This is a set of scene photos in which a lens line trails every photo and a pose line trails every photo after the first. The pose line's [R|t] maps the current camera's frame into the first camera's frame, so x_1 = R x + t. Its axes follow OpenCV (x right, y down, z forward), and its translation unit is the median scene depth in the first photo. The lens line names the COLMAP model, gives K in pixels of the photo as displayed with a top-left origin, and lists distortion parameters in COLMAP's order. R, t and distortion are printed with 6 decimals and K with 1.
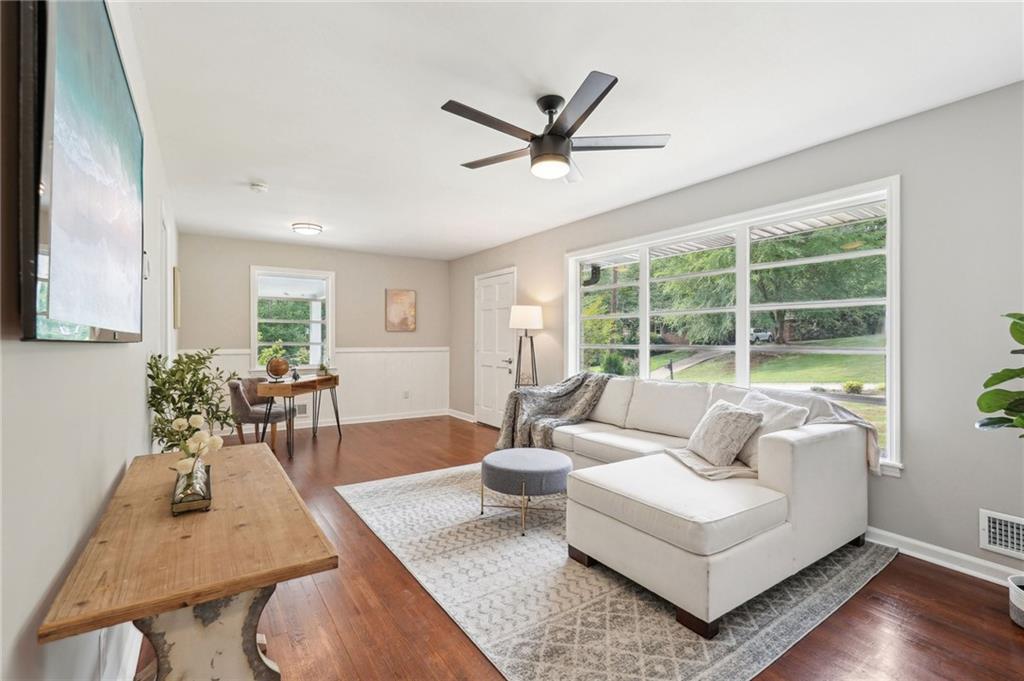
lens RADIAL K [[460.3, 0, 508.1], [0, 460.3, 339.1], [0, 0, 1]] dist [-0.012606, 0.009501]
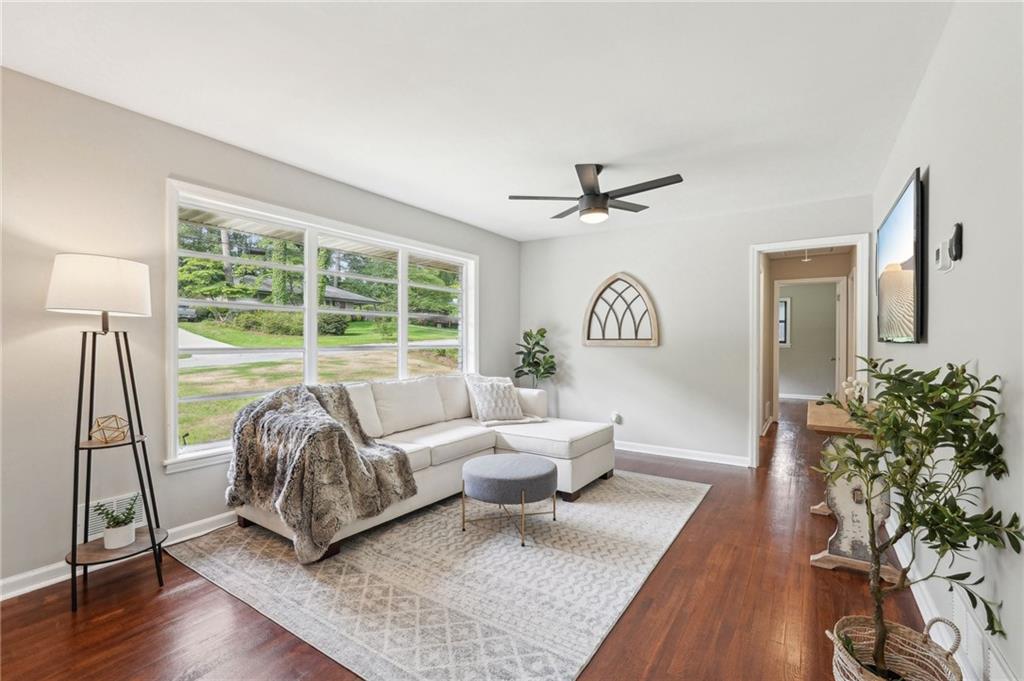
lens RADIAL K [[460.3, 0, 505.8], [0, 460.3, 338.1], [0, 0, 1]] dist [-0.012606, 0.009501]
pose [[-0.380012, 0.005422, 0.924966, -0.452261], [-0.002575, 0.999973, -0.006920, 0.002164], [-0.924978, -0.005012, -0.379987, 0.737827]]
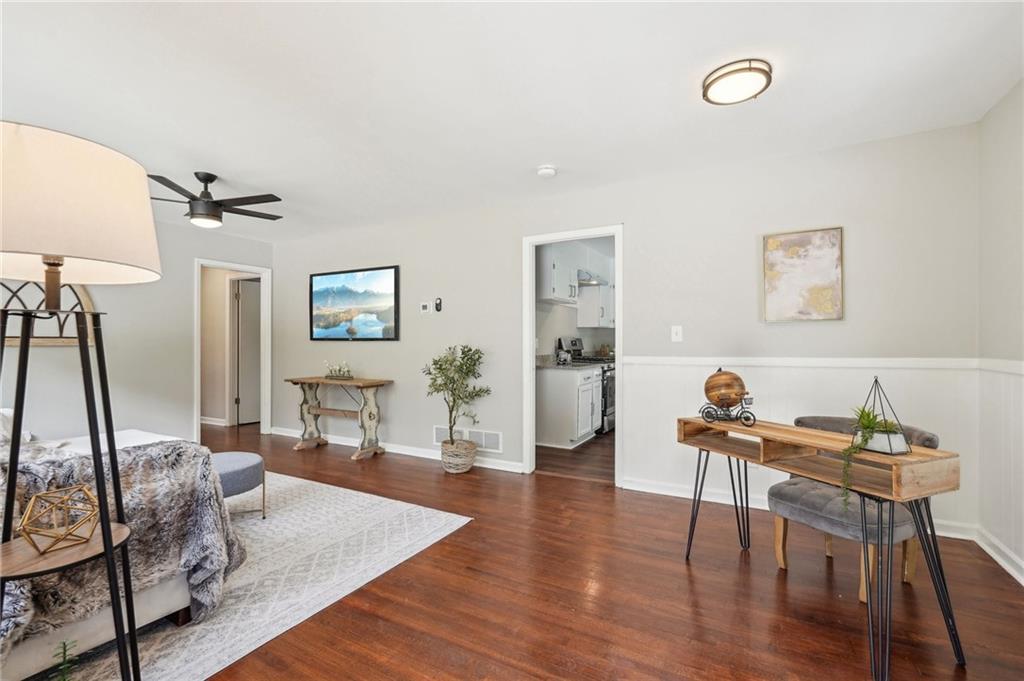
lens RADIAL K [[460.3, 0, 508.7], [0, 460.3, 343.0], [0, 0, 1]] dist [-0.012606, 0.009501]
pose [[-0.890794, -0.001443, -0.454404, -0.041186], [-0.001304, 0.999999, -0.000620, 0.006660], [0.454405, 0.000040, -0.890795, 1.141275]]
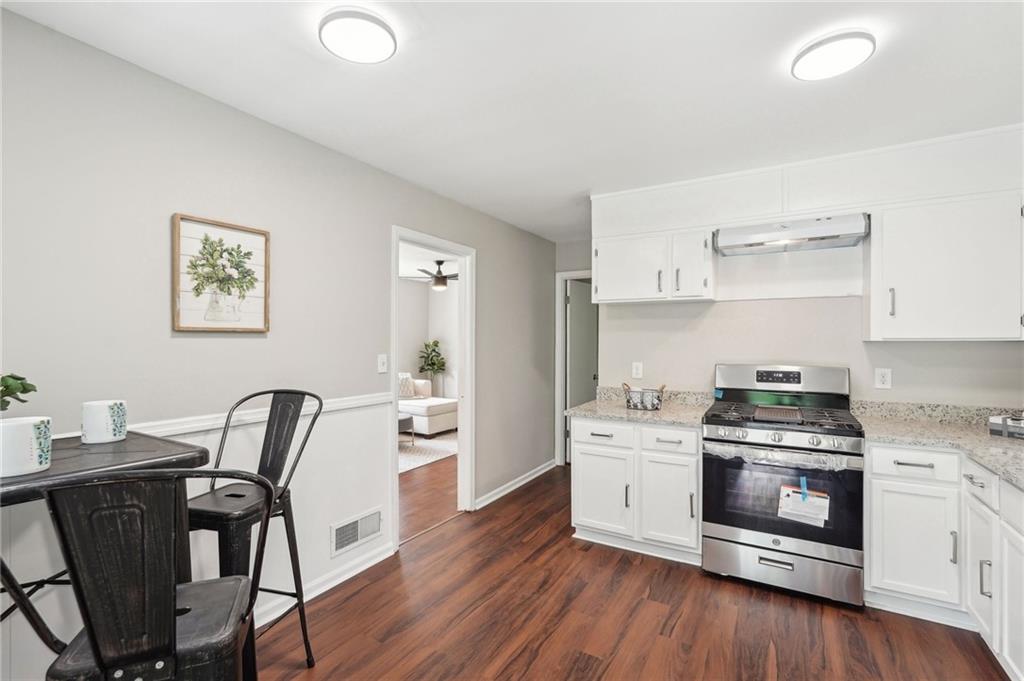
lens RADIAL K [[460.3, 0, 503.4], [0, 460.3, 336.2], [0, 0, 1]] dist [-0.012606, 0.009501]
pose [[-0.441638, -0.000498, 0.897193, -1.003107], [0.002131, 0.999996, 0.001604, -0.040840], [-0.897191, 0.002620, -0.441635, 0.762387]]
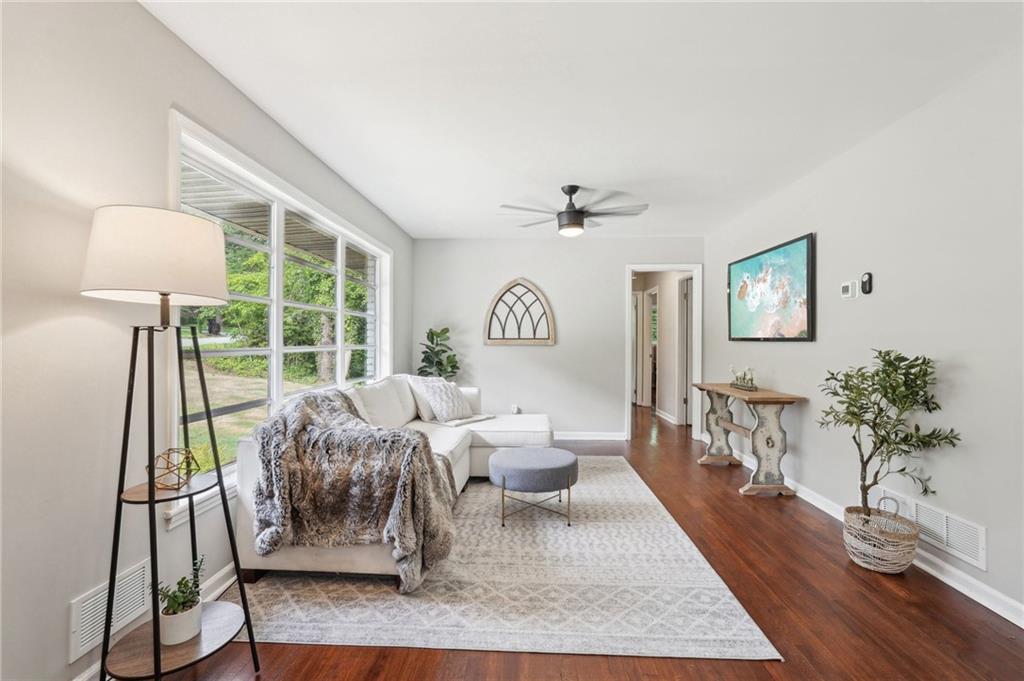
lens RADIAL K [[460.3, 0, 509.7], [0, 460.3, 340.2], [0, 0, 1]] dist [-0.012606, 0.009501]
pose [[-0.804284, -0.000512, 0.594245, -0.280826], [-0.002116, 0.999996, -0.002002, 0.002835], [-0.594241, -0.002867, -0.804282, 0.995635]]
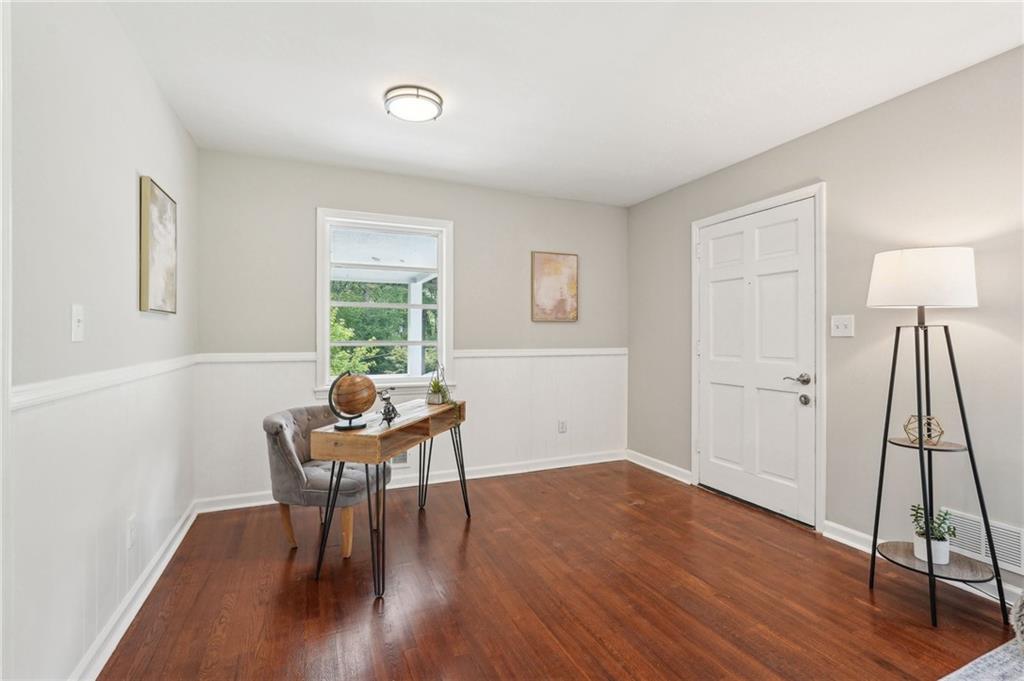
lens RADIAL K [[460.3, 0, 516.4], [0, 460.3, 332.4], [0, 0, 1]] dist [-0.012606, 0.009501]
pose [[0.986141, -0.002241, -0.165897, -0.222830], [0.000778, 0.999960, -0.008882, 0.002388], [0.165910, 0.008629, 0.986103, 0.483512]]
